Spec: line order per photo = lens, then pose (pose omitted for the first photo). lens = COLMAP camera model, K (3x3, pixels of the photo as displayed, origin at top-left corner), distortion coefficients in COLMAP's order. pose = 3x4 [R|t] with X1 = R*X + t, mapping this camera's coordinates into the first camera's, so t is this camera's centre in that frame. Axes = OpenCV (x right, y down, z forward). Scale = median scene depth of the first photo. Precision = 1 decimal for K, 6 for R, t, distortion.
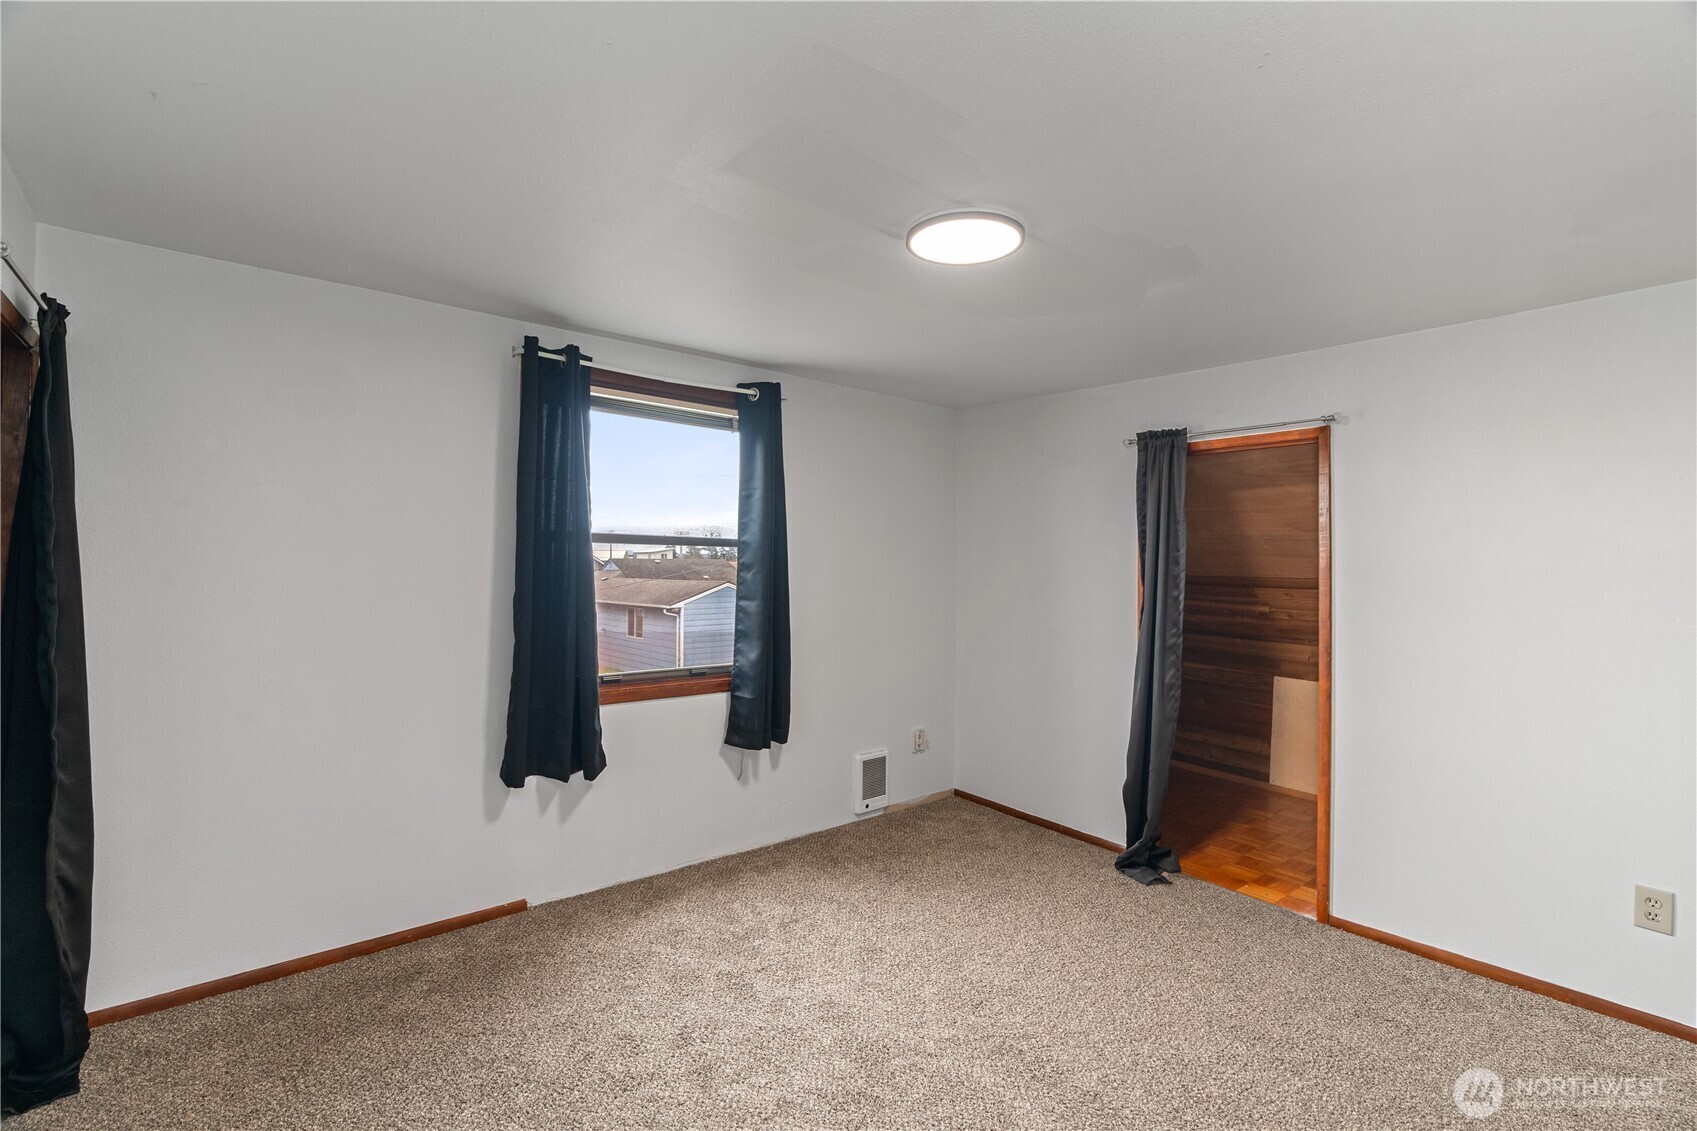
lens RADIAL K [[755.0, 0, 848.5], [0, 755.0, 565.5], [0, 0, 1]] dist [-0.000376, 0.000350]
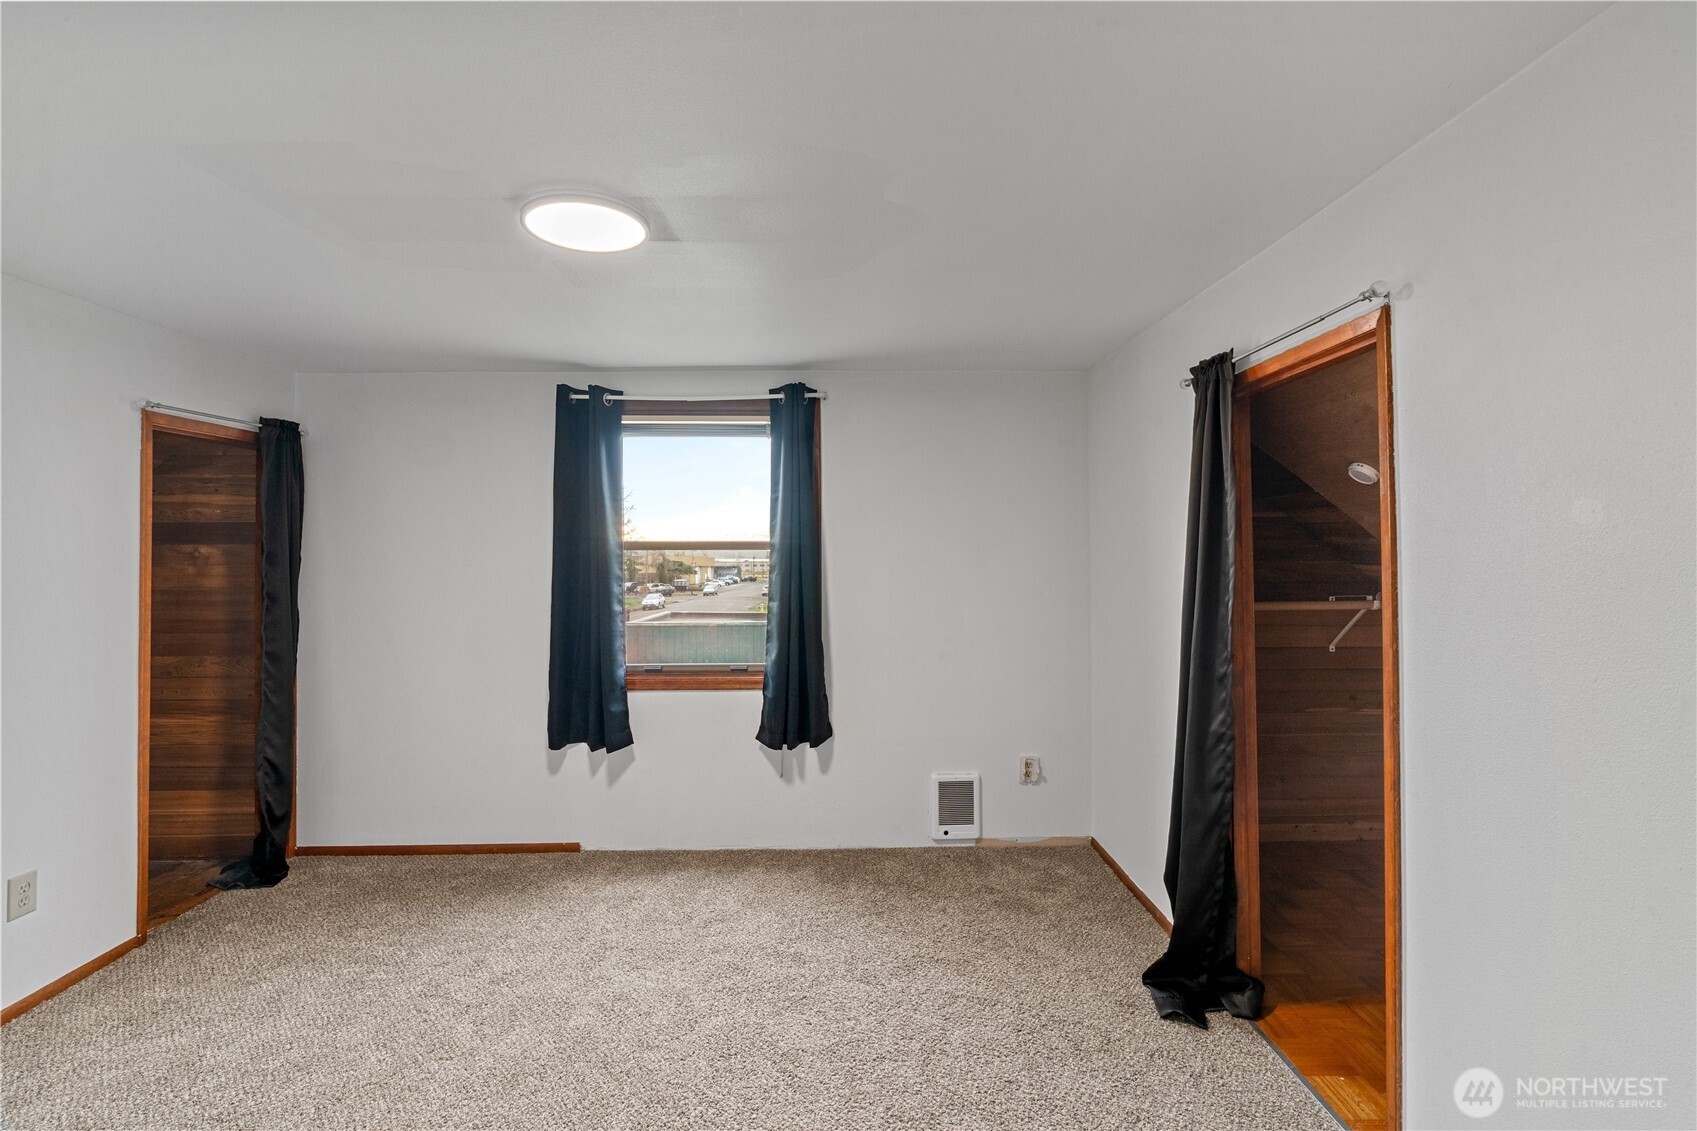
lens RADIAL K [[755.0, 0, 848.5], [0, 755.0, 565.5], [0, 0, 1]] dist [-0.000376, 0.000350]
pose [[0.785802, -0.016939, -0.618246, 0.577917], [0.015517, 0.999850, -0.007673, 0.007228], [0.618284, -0.003564, 0.785947, 0.263319]]
